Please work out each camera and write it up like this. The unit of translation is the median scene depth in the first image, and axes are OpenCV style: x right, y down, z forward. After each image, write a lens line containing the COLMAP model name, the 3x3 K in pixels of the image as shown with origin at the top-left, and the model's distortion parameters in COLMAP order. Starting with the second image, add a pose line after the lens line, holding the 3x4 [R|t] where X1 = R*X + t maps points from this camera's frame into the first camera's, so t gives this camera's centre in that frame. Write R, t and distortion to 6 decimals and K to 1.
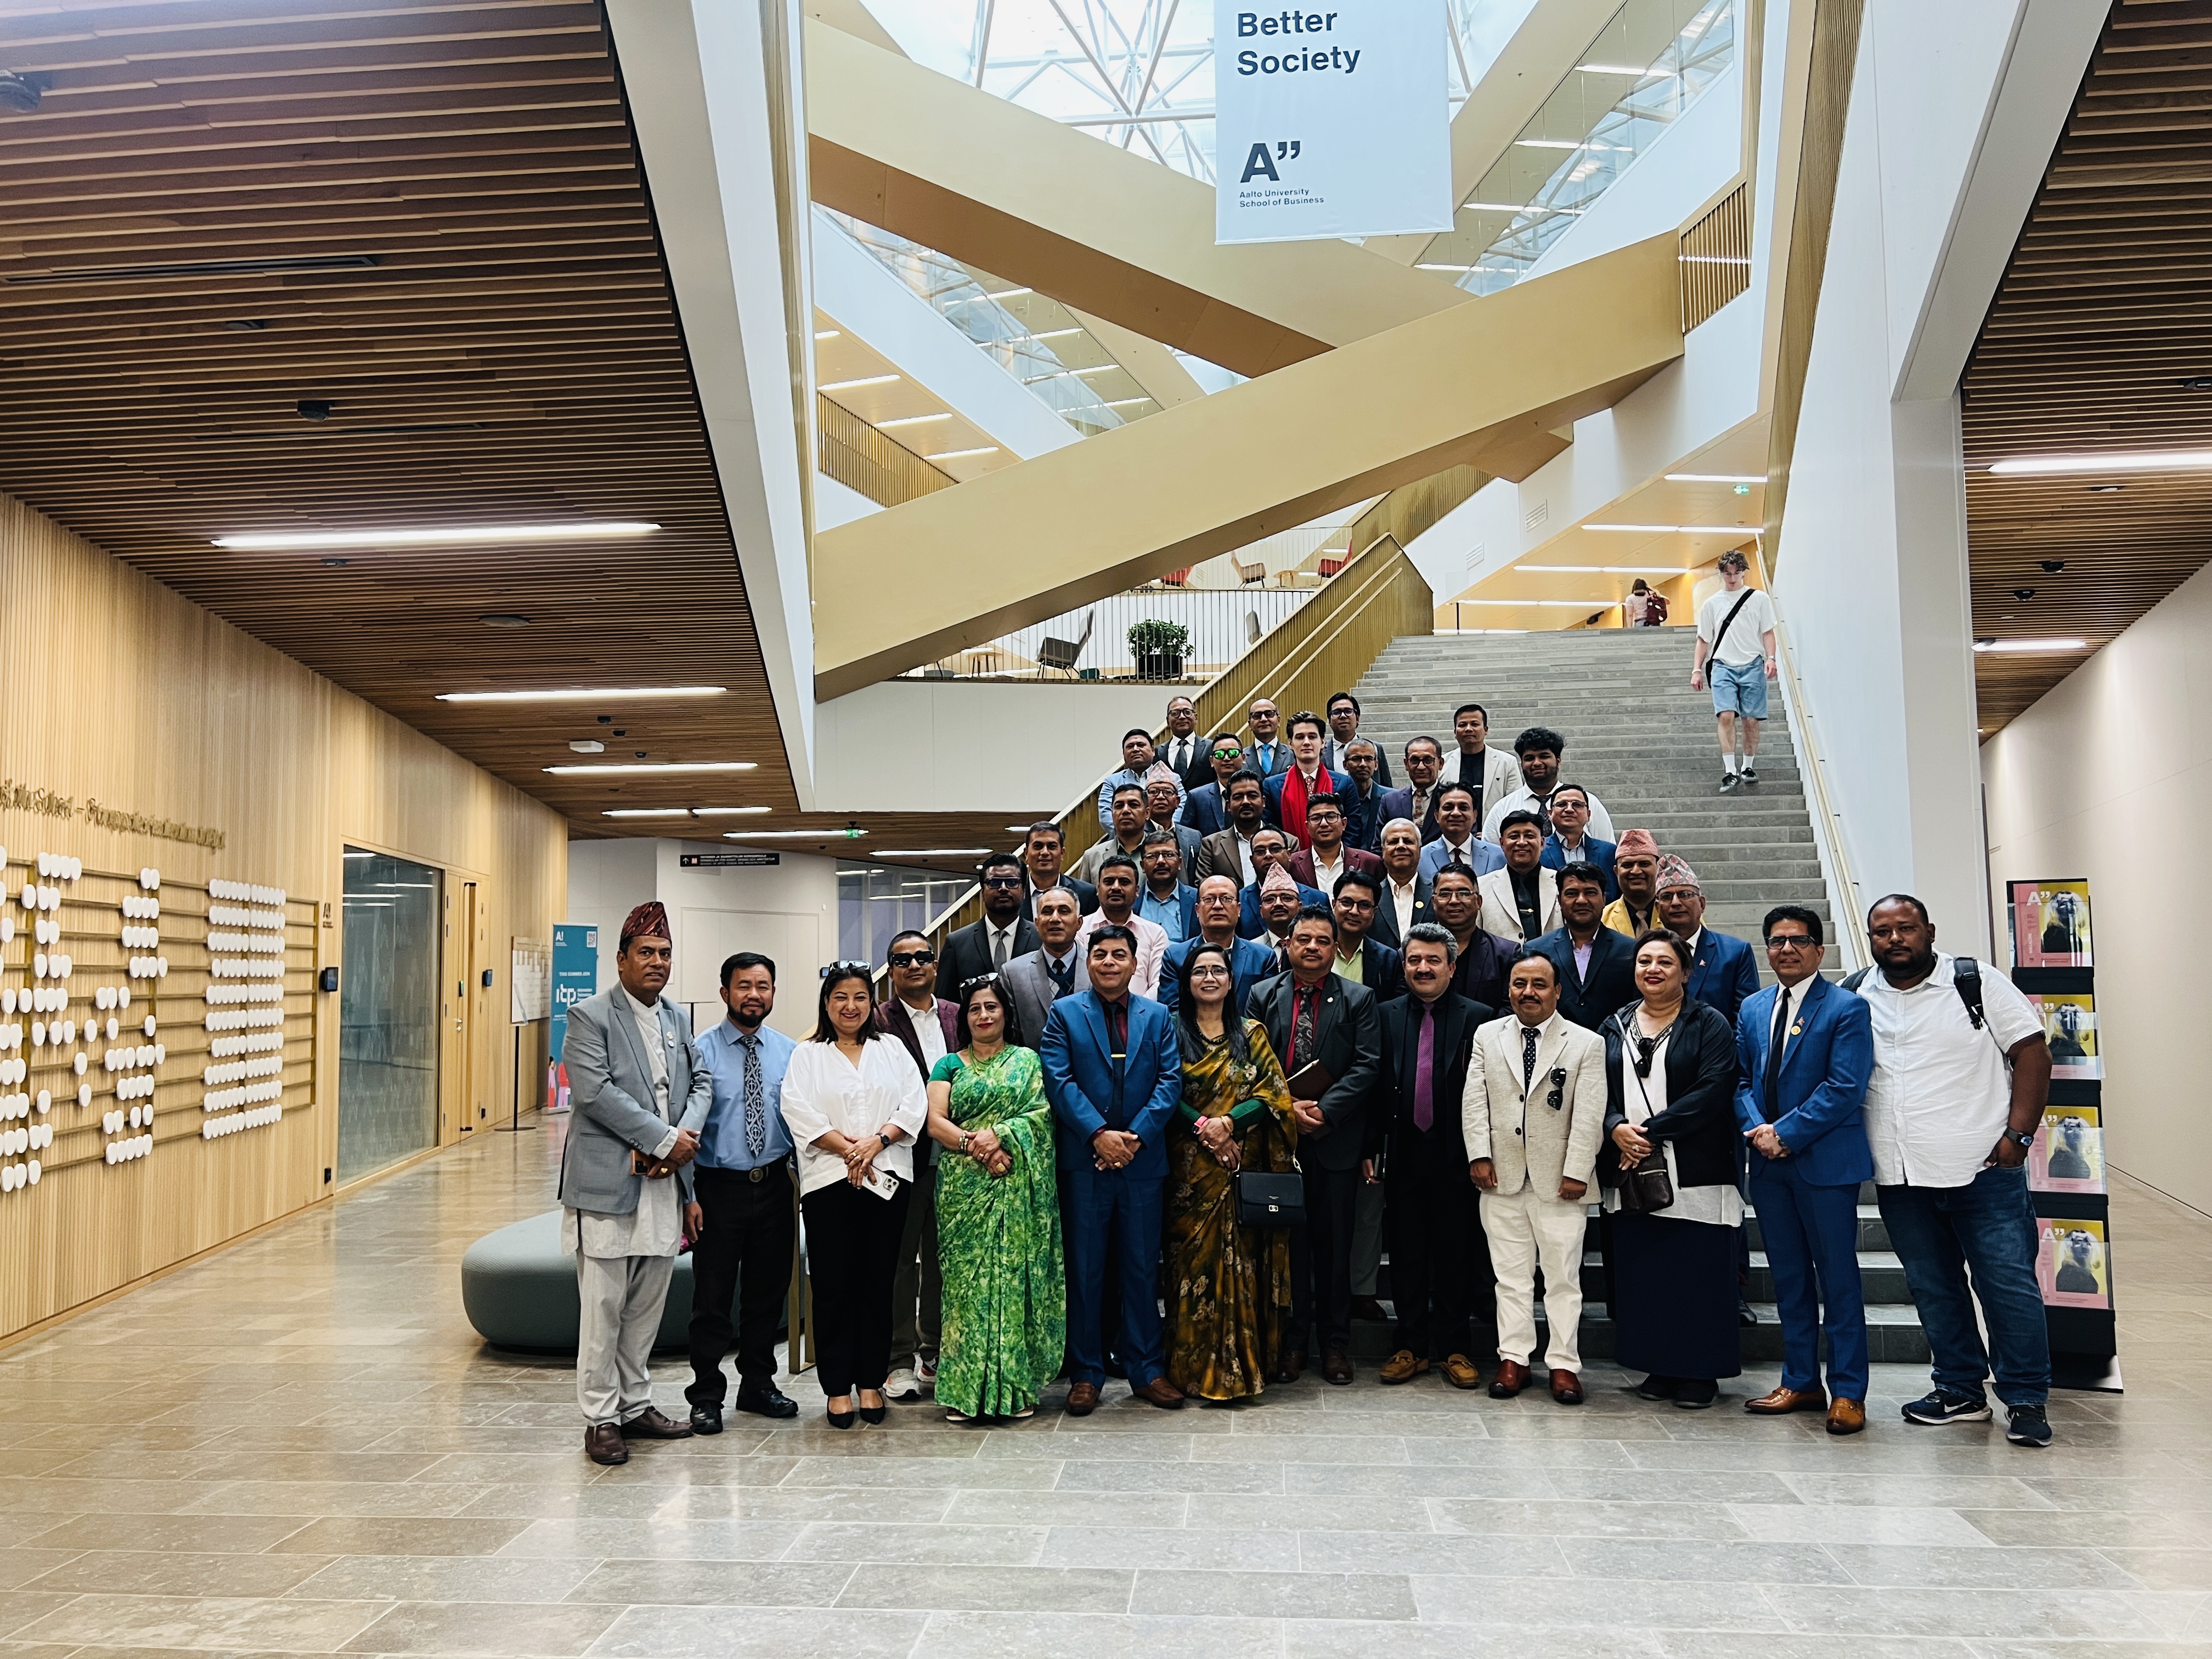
lens RADIAL K [[1666.2, 0, 1106.0], [0, 1666.2, 829.5], [0, 0, 1]] dist [0.003963, -0.003493]
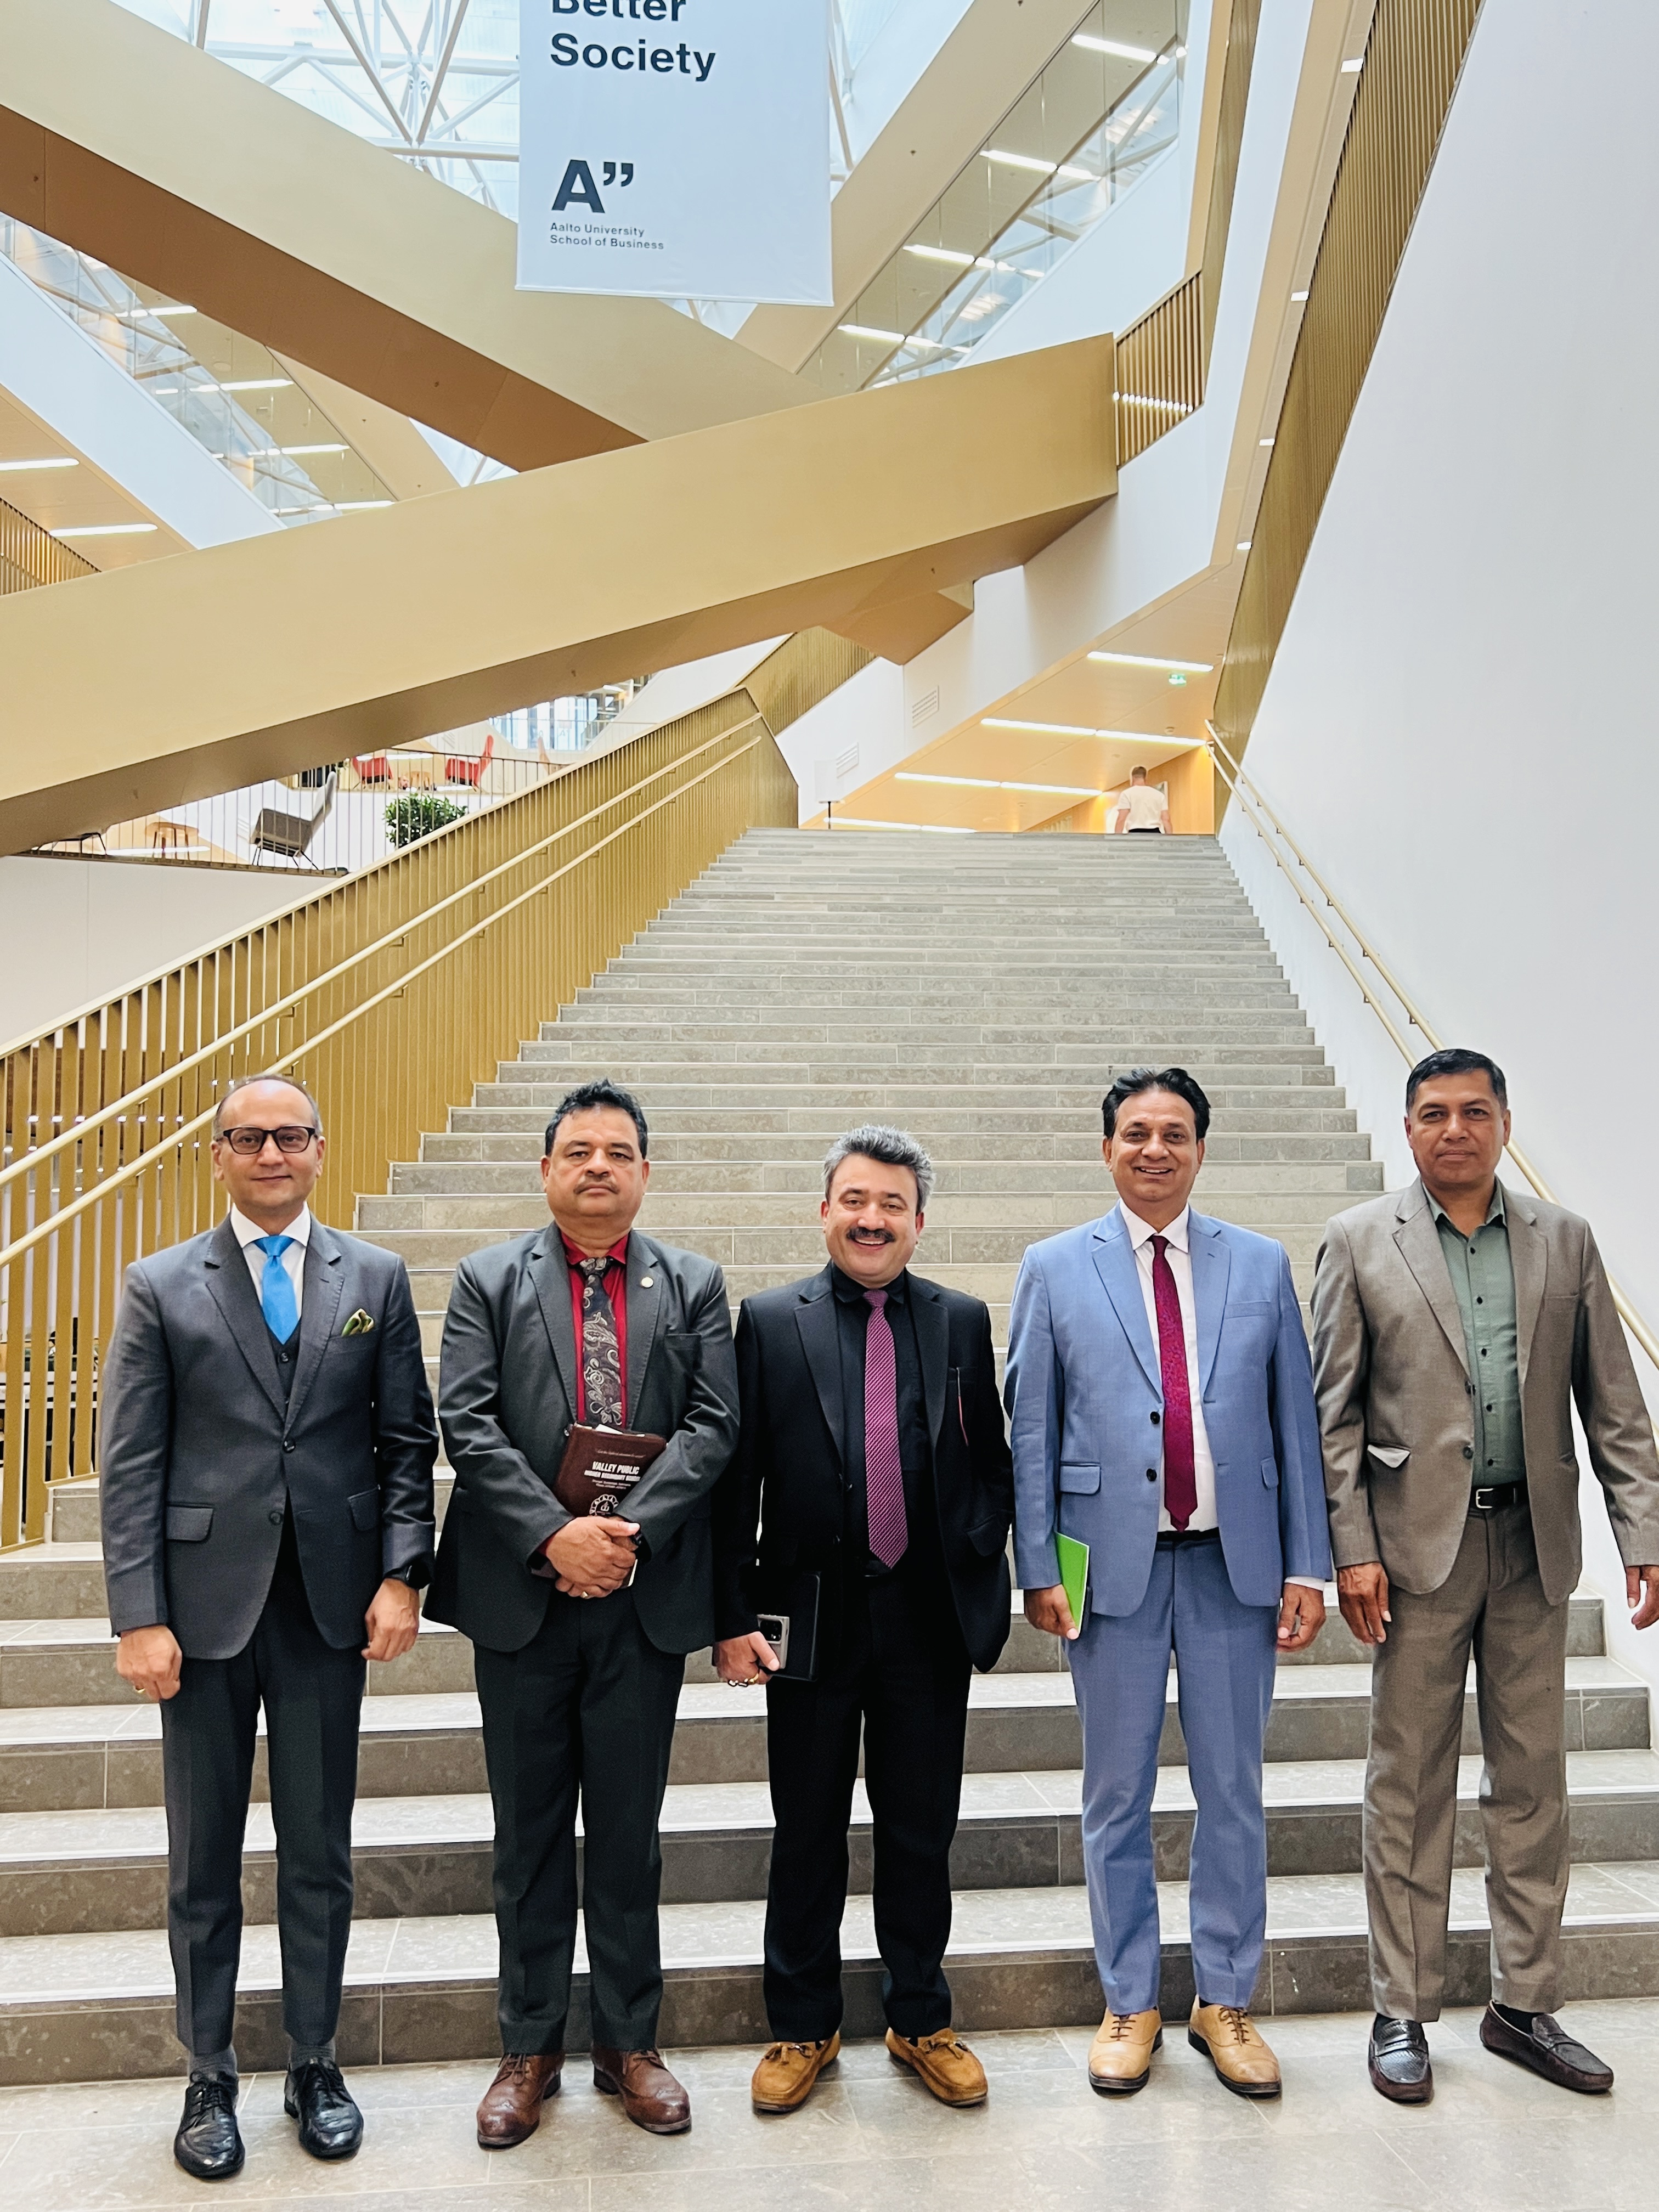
lens RADIAL K [[1882.1, 0, 829.5], [0, 1882.1, 1106.0], [0, 0, 1]] dist [0.136570, -0.213108]
pose [[0.975241, 0.020932, 0.220153, 0.024012], [-0.018053, 0.999723, -0.015079, 0.020102], [-0.220408, 0.010731, 0.975349, 0.164759]]
